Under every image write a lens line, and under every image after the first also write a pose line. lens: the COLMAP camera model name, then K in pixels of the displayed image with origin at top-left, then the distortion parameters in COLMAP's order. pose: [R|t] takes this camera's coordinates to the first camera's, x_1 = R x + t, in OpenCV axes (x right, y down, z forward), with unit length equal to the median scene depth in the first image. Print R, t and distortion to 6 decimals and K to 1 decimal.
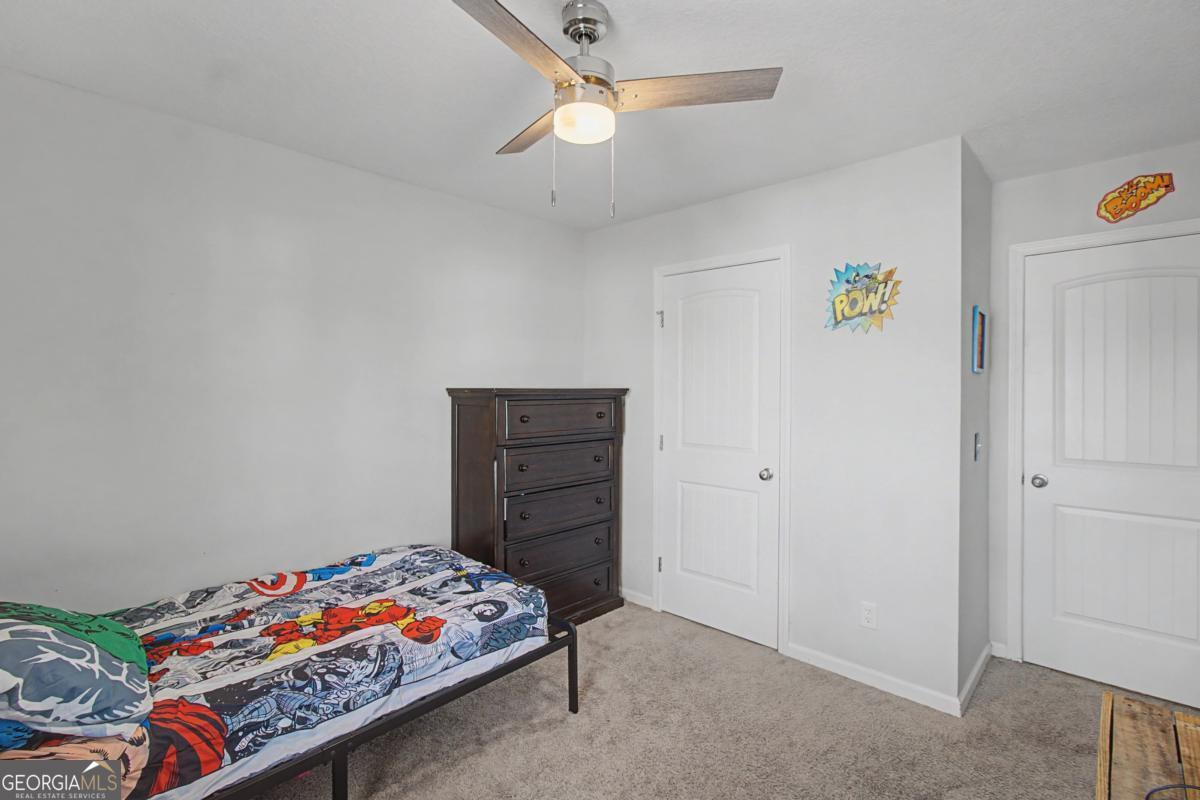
lens RADIAL K [[567.1, 0, 603.8], [0, 567.1, 390.2], [0, 0, 1]] dist [0.000372, 0.000579]
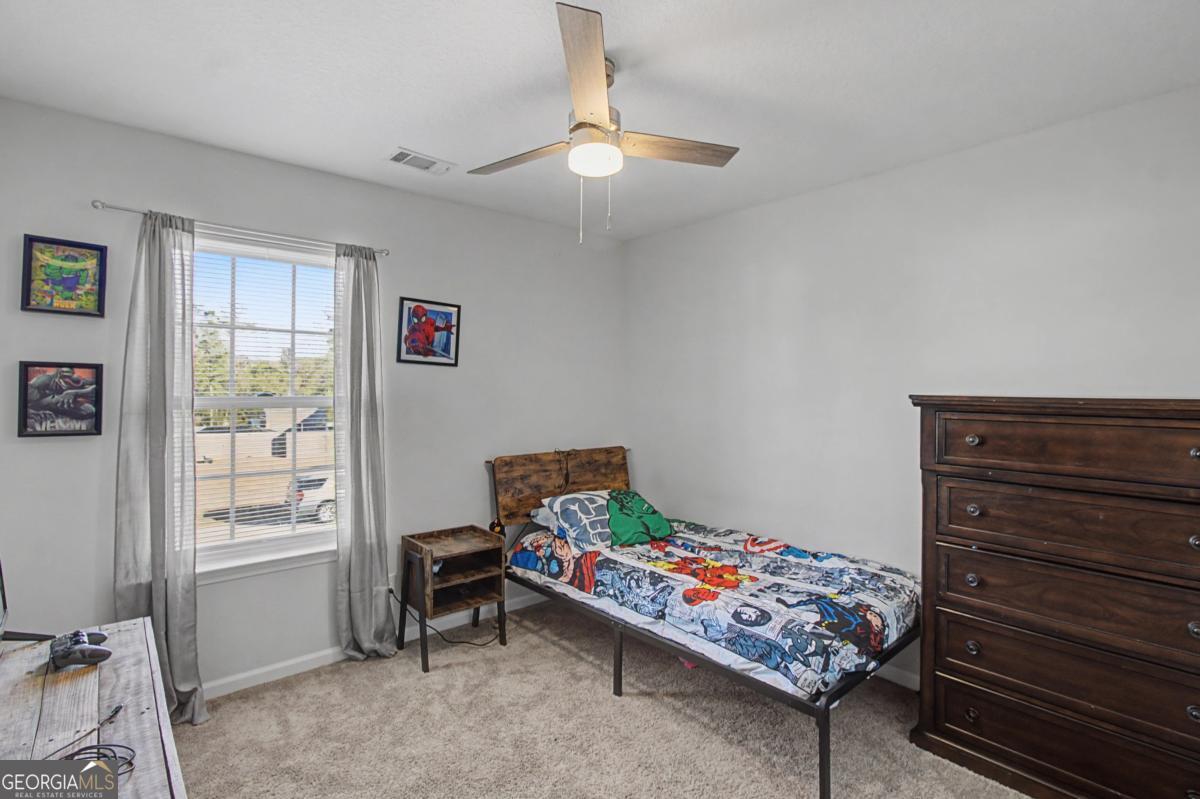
lens RADIAL K [[567.1, 0, 603.8], [0, 567.1, 389.7], [0, 0, 1]] dist [0.000372, 0.000579]
pose [[-0.096936, -0.004513, -0.995280, 0.811976], [-0.013794, 0.999900, -0.003191, -0.003670], [0.995195, 0.013420, -0.096988, 0.829408]]
